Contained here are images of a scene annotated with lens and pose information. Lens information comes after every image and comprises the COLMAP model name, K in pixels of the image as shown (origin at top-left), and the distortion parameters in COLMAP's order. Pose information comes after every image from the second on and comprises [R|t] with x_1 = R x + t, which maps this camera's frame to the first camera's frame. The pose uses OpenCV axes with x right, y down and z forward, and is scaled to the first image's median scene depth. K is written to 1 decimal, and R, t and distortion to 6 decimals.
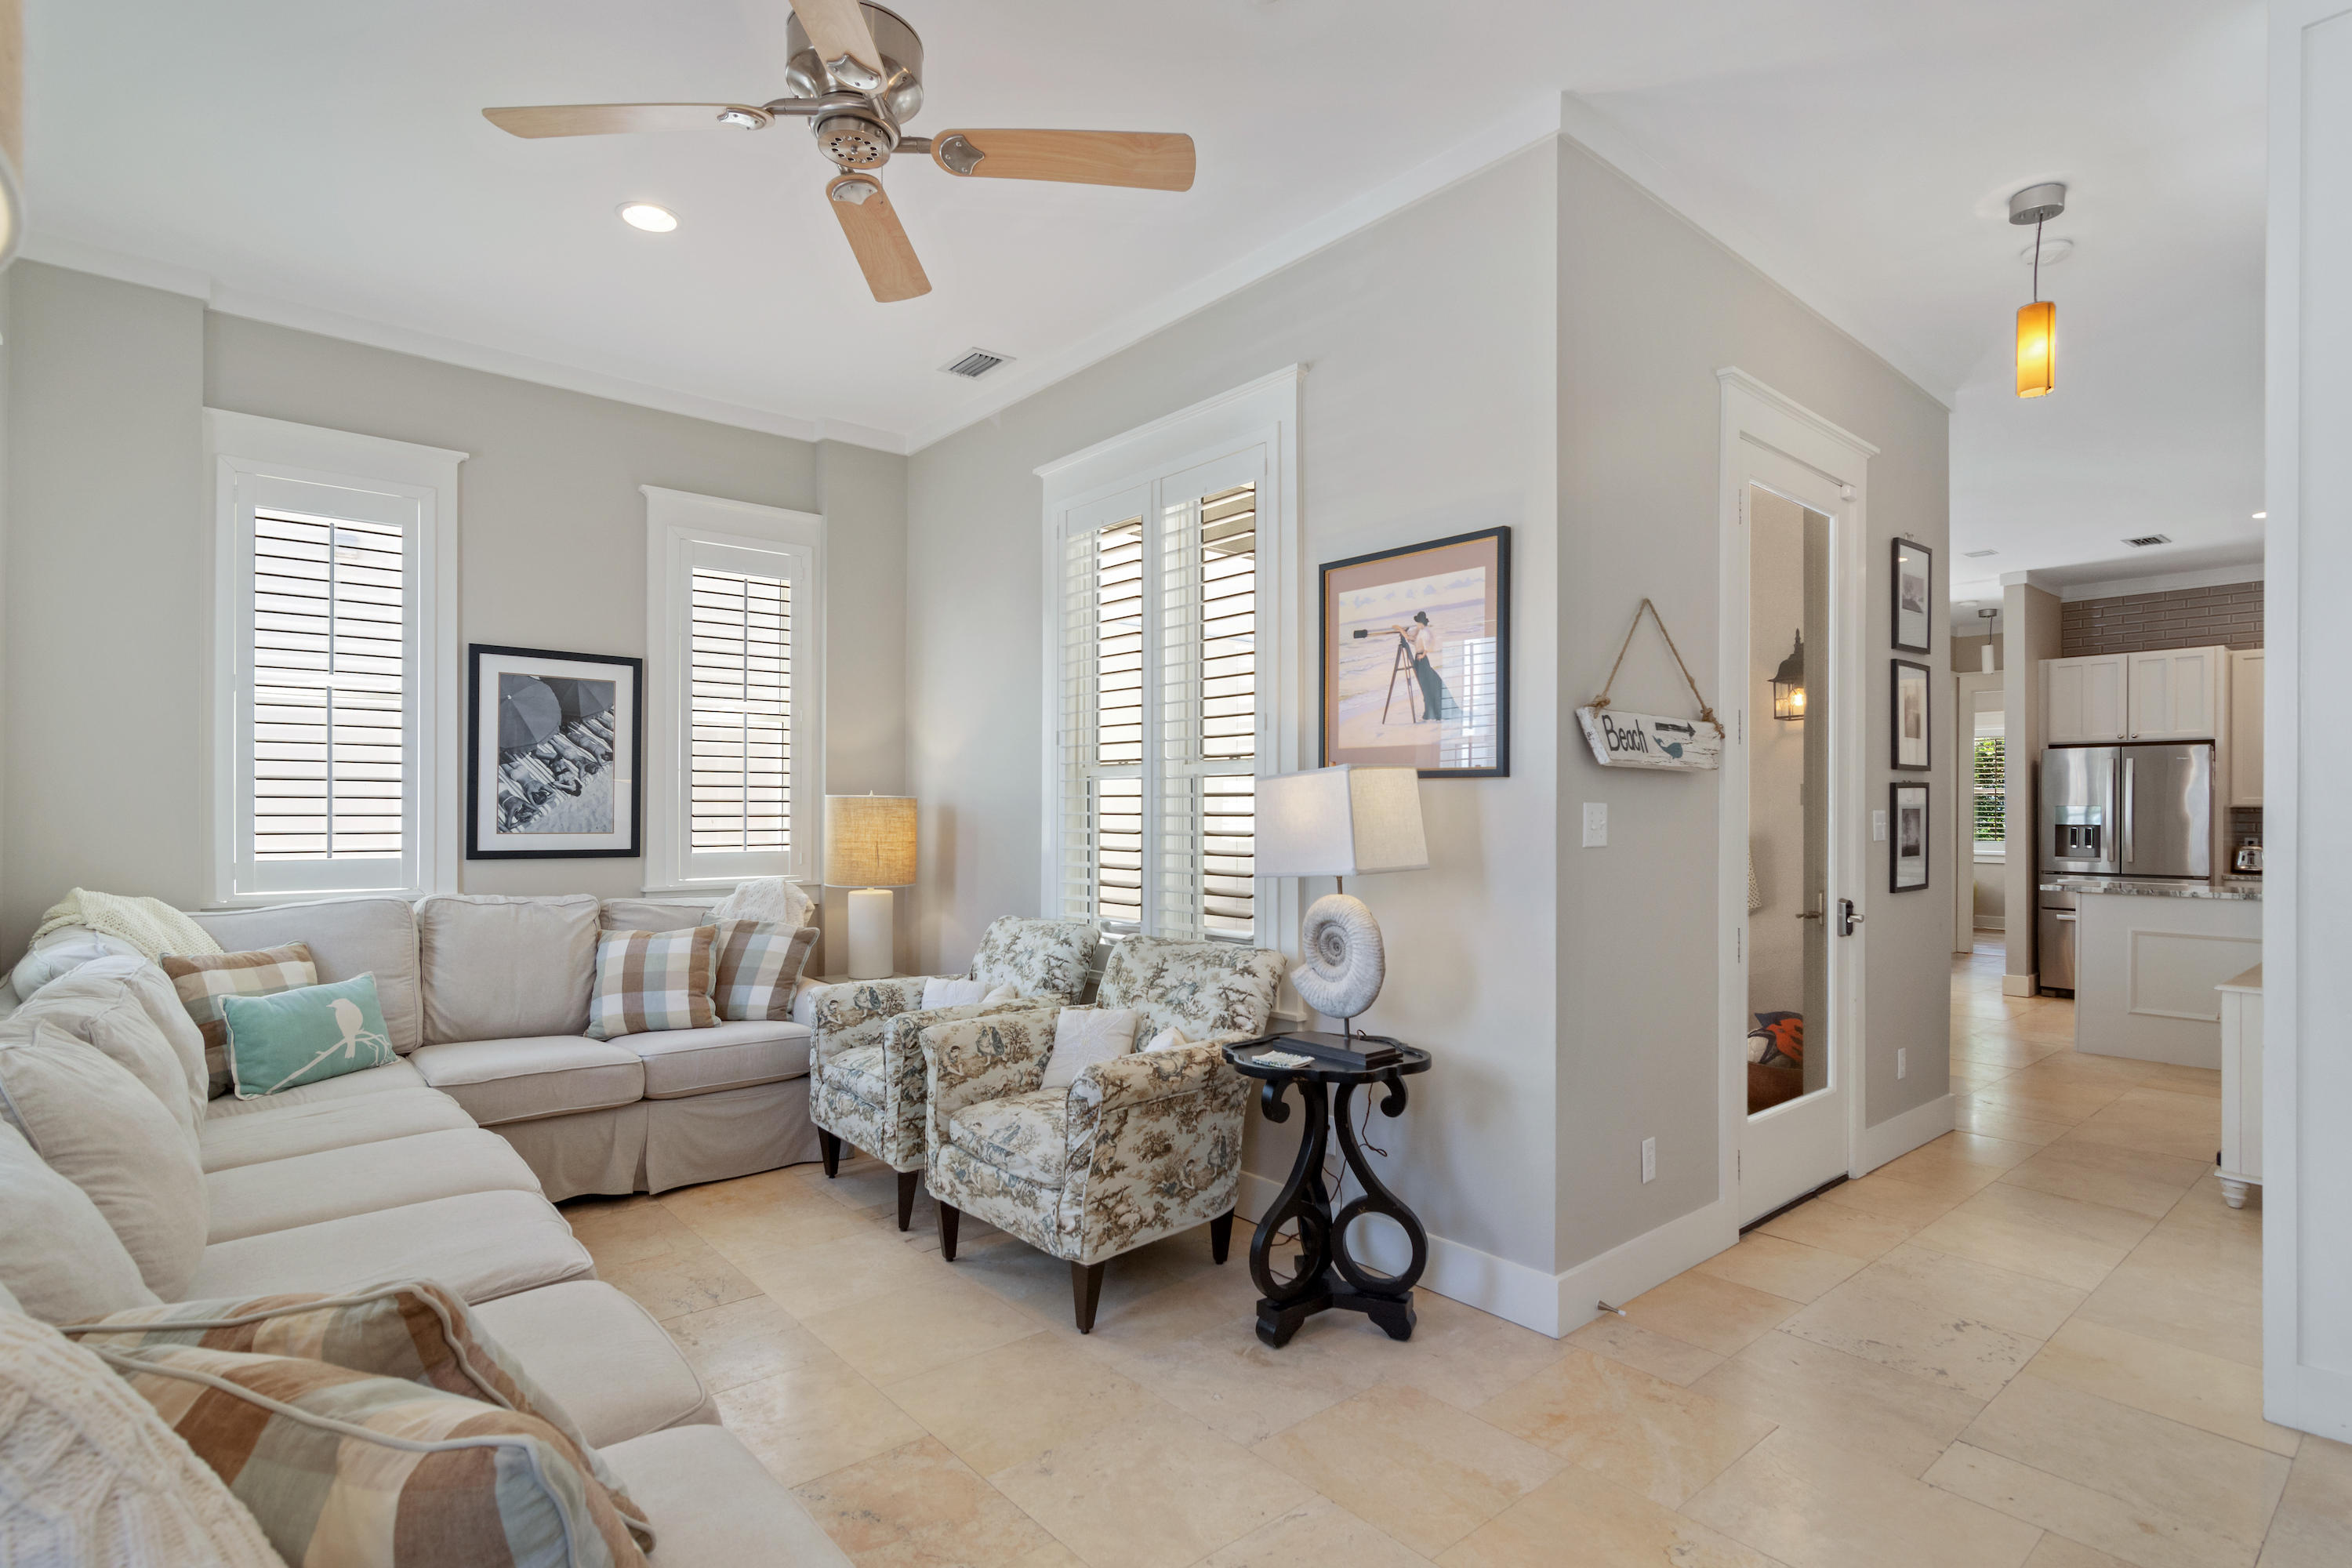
lens RADIAL K [[1133.2, 0, 1184.3], [0, 1133.2, 815.0], [0, 0, 1]] dist [-0.005785, 0.001485]
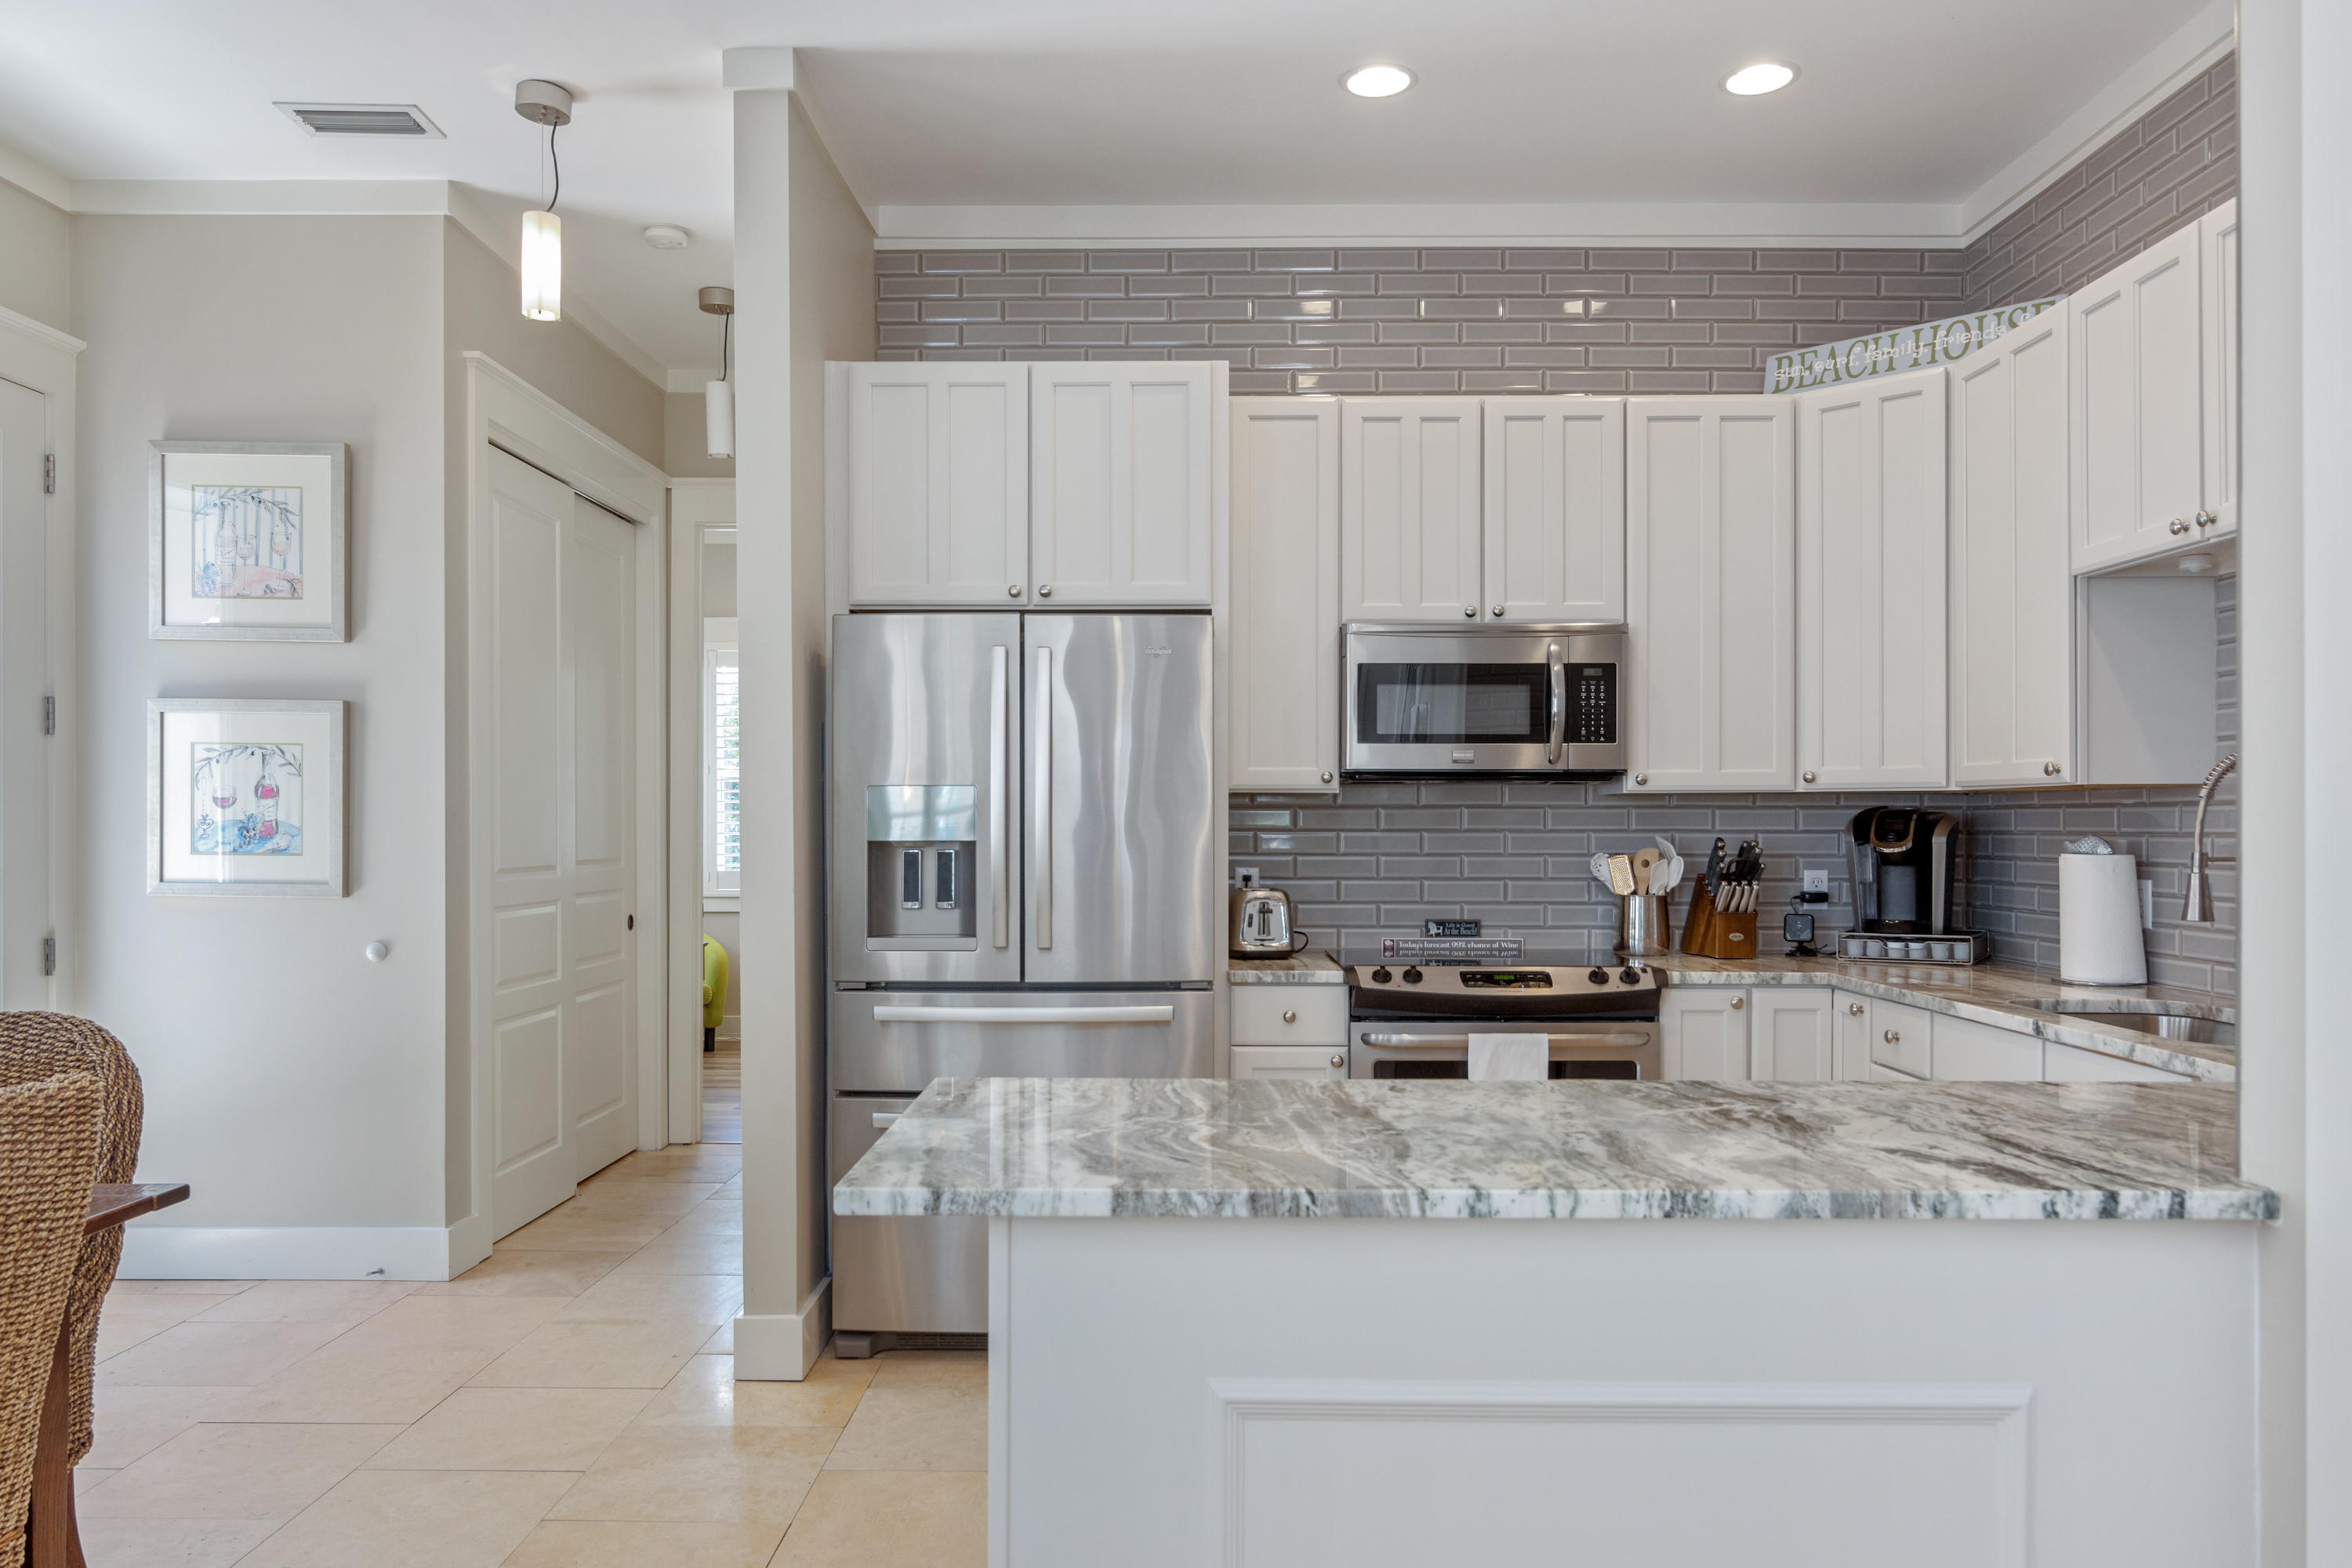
lens RADIAL K [[1630.1, 0, 1191.3], [0, 1630.1, 823.9], [0, 0, 1]] dist [-0.013197, 0.007668]
pose [[0.647464, -0.004067, 0.762086, 0.509355], [0.003431, 0.999991, 0.002421, 0.002777], [-0.762089, 0.001047, 0.647472, 0.672184]]
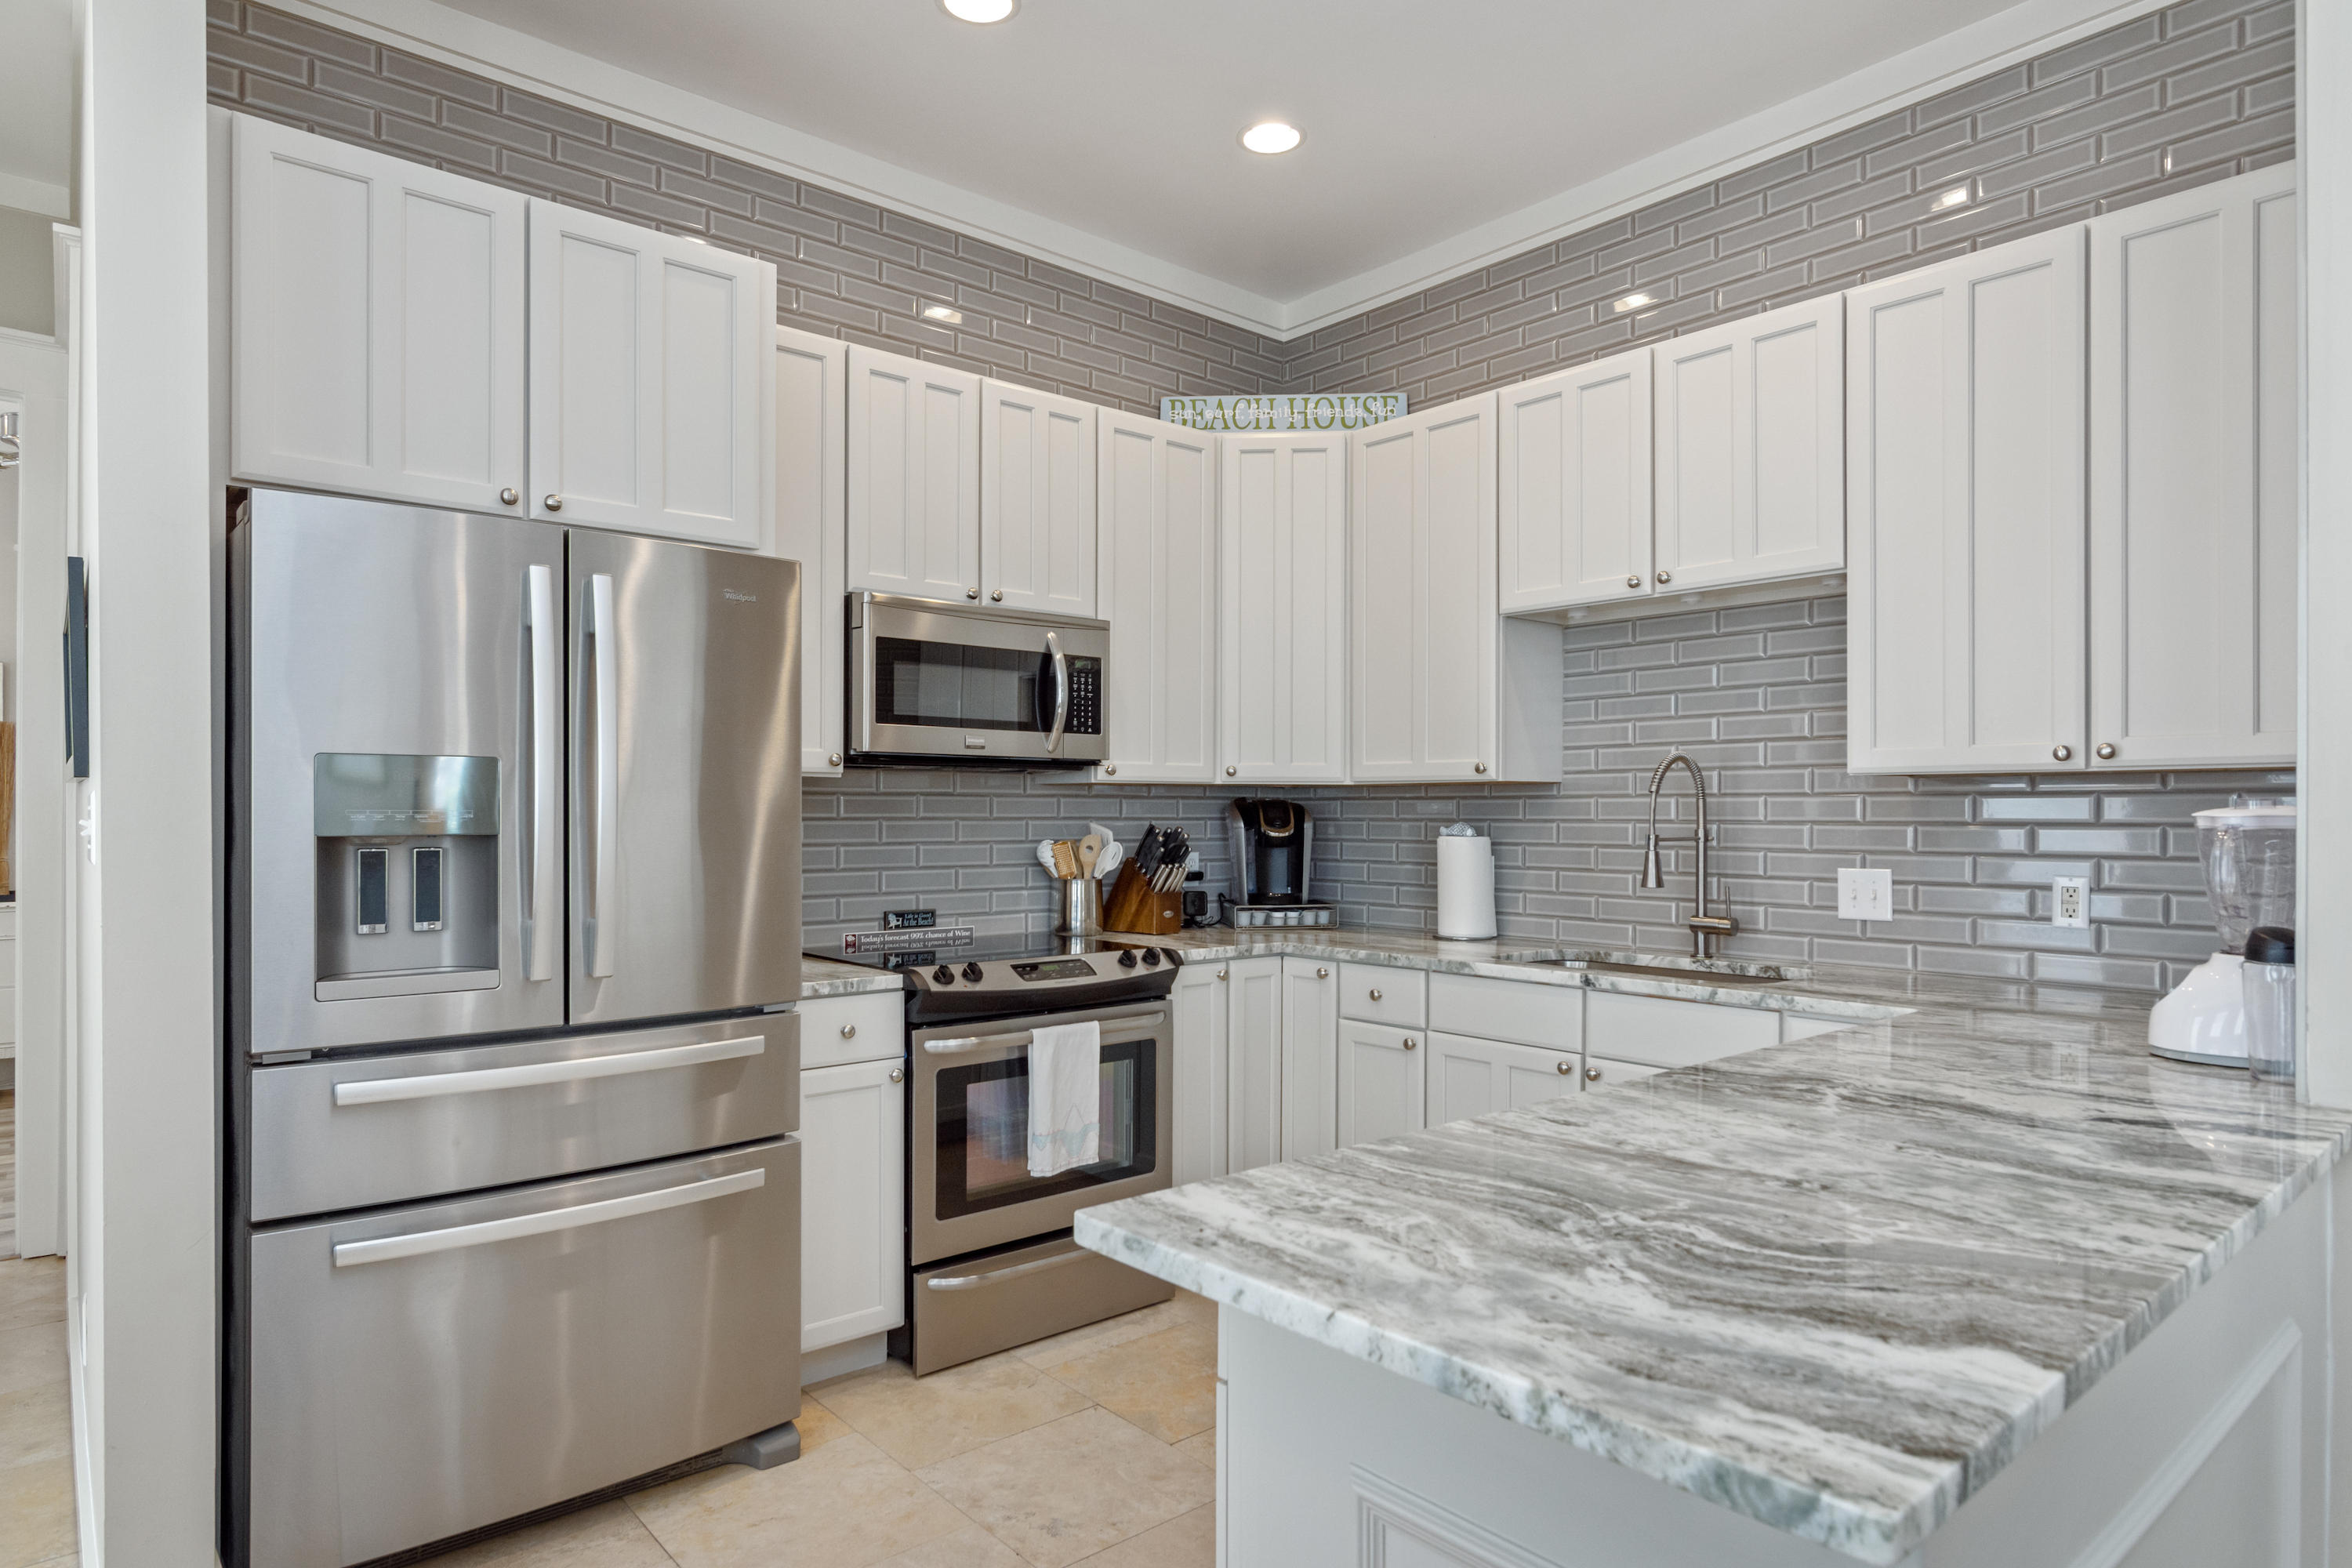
lens RADIAL K [[1330.6, 0, 1183.4], [0, 1330.6, 808.7], [0, 0, 1]] dist [0.002914, -0.001396]
pose [[-0.017519, -0.001736, 0.999845, 0.554180], [-0.000734, 0.999998, 0.001724, 0.002635], [-0.999846, -0.000703, -0.017520, 0.910946]]
